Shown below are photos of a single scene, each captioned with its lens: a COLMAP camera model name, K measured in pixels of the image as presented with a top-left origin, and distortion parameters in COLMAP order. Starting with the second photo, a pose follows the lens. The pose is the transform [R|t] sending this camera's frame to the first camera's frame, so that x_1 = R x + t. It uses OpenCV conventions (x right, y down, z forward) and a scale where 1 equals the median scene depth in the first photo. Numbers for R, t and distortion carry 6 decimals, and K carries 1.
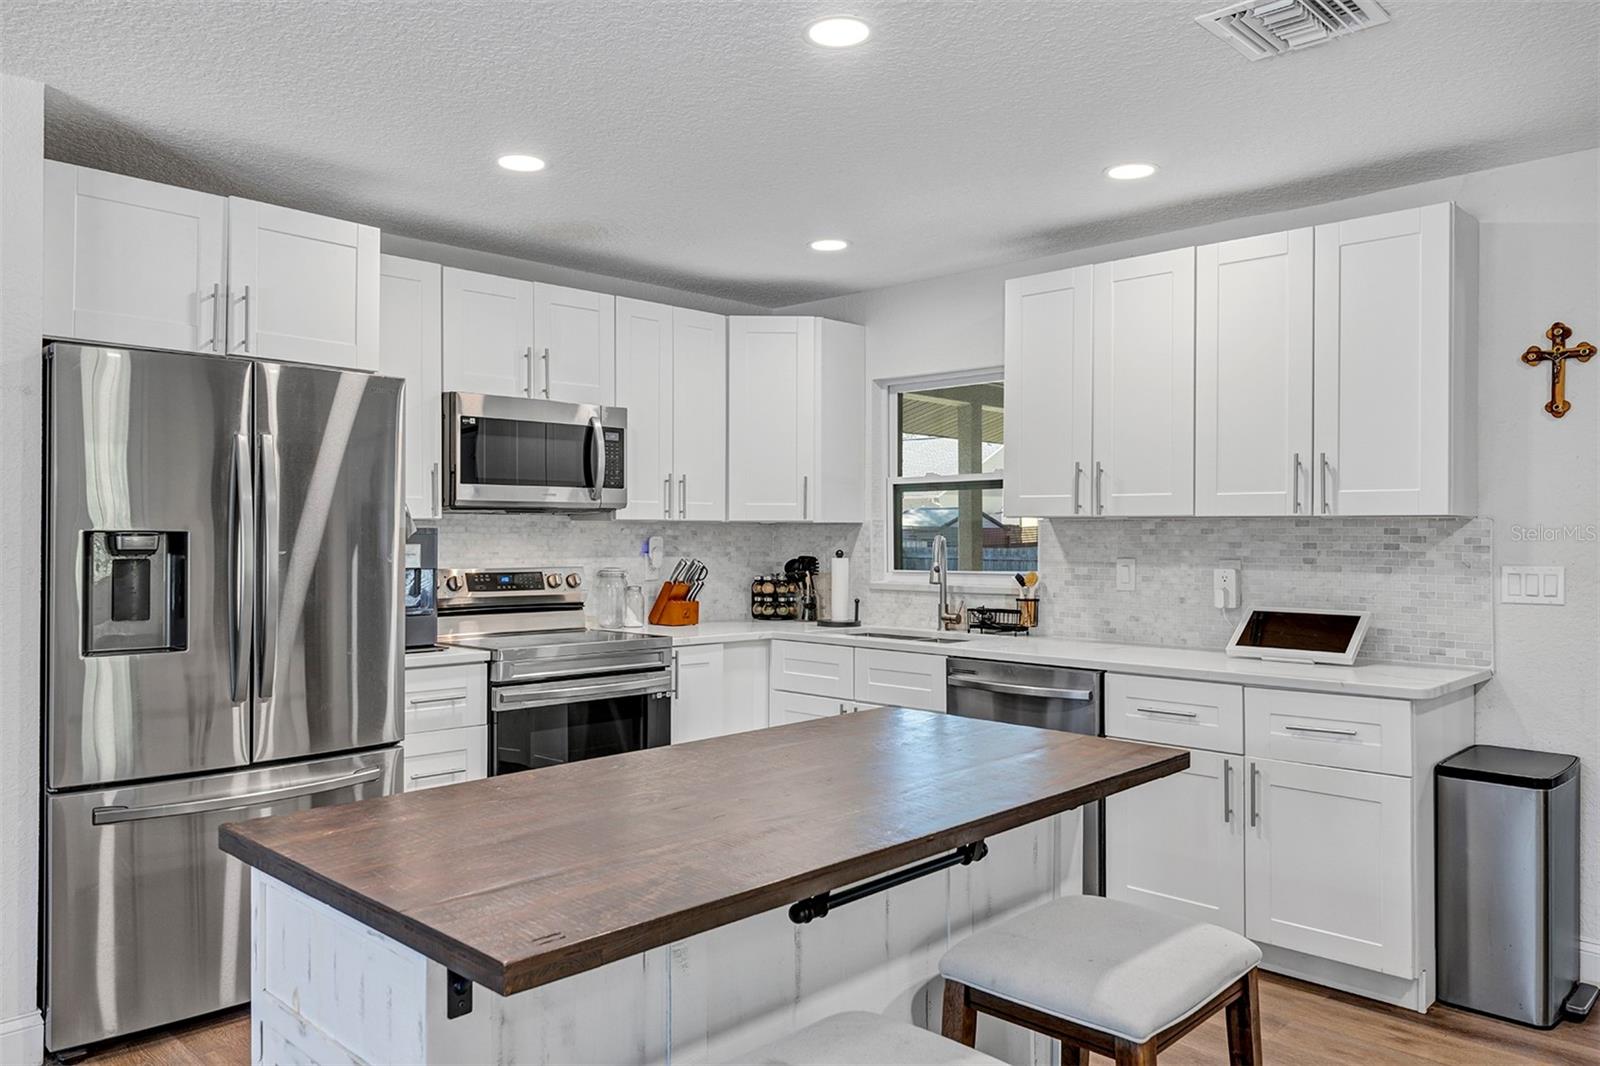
lens RADIAL K [[1173.9, 0, 799.6], [0, 1173.9, 530.8], [0, 0, 1]] dist [0.000695, 0.001401]
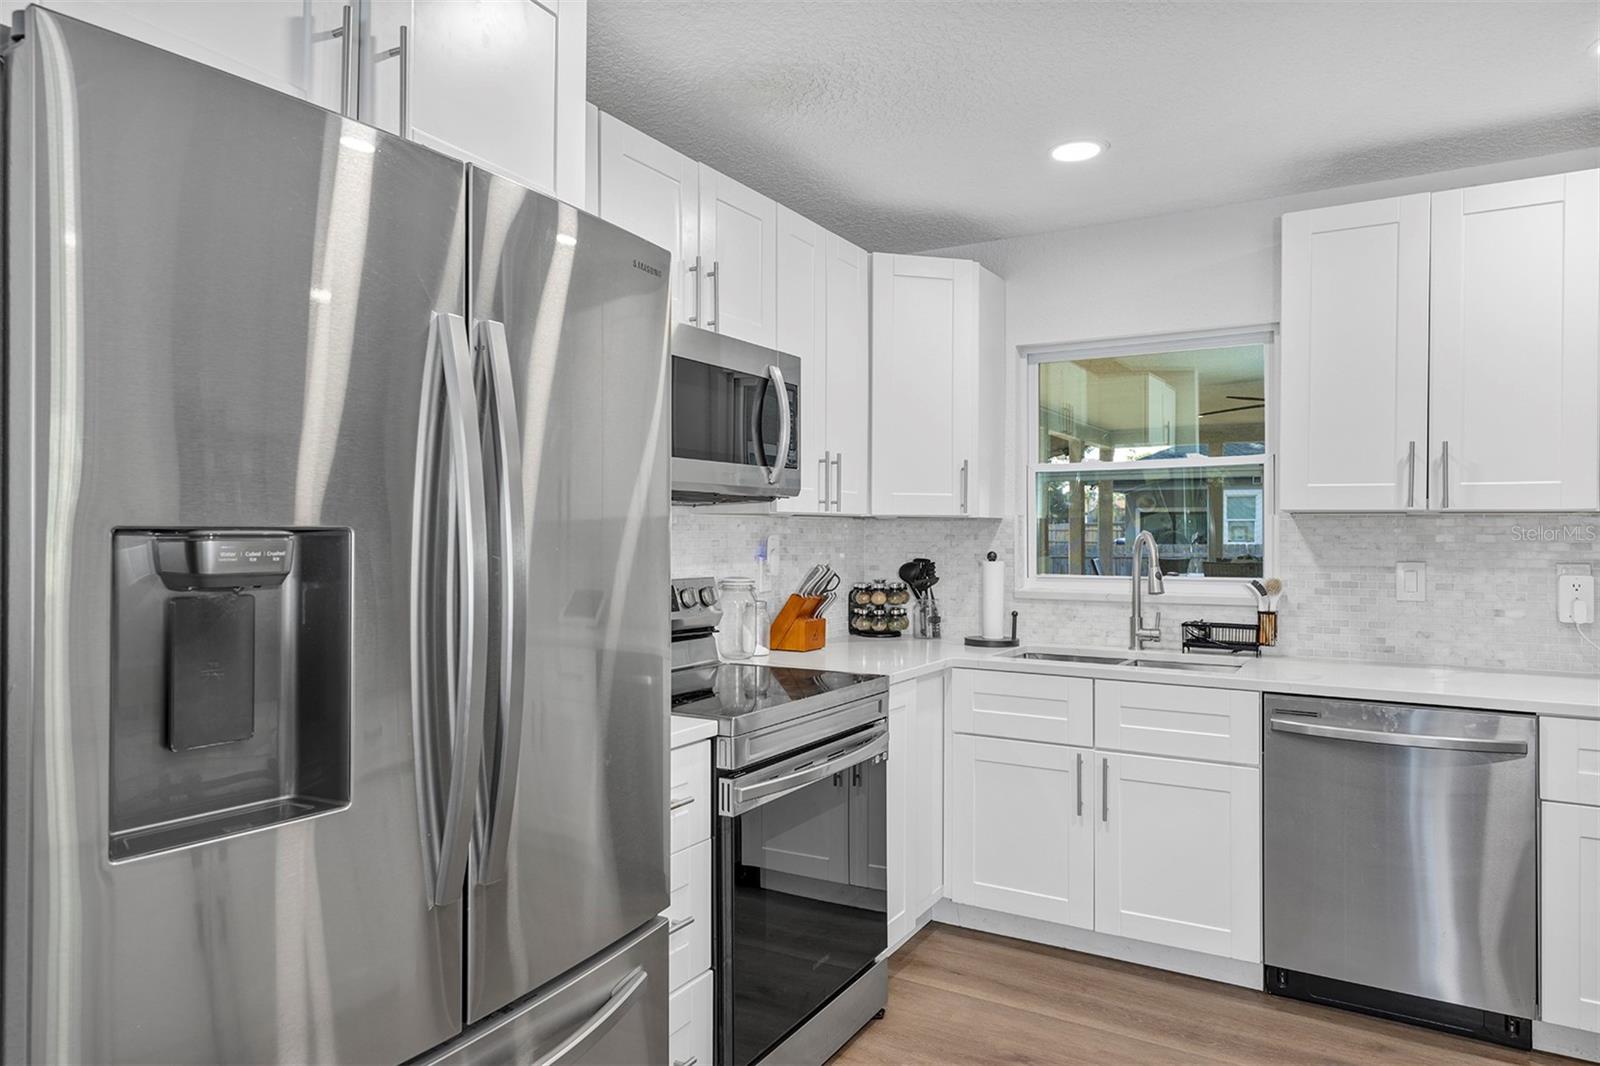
lens RADIAL K [[1015.1, 0, 802.9], [0, 1015.1, 526.6], [0, 0, 1]] dist [-0.001765, -0.000852]
pose [[0.971822, 0.001458, 0.235711, -0.282265], [-0.001150, 0.999998, -0.001443, 0.000290], [-0.235713, 0.001131, 0.971822, 0.379839]]
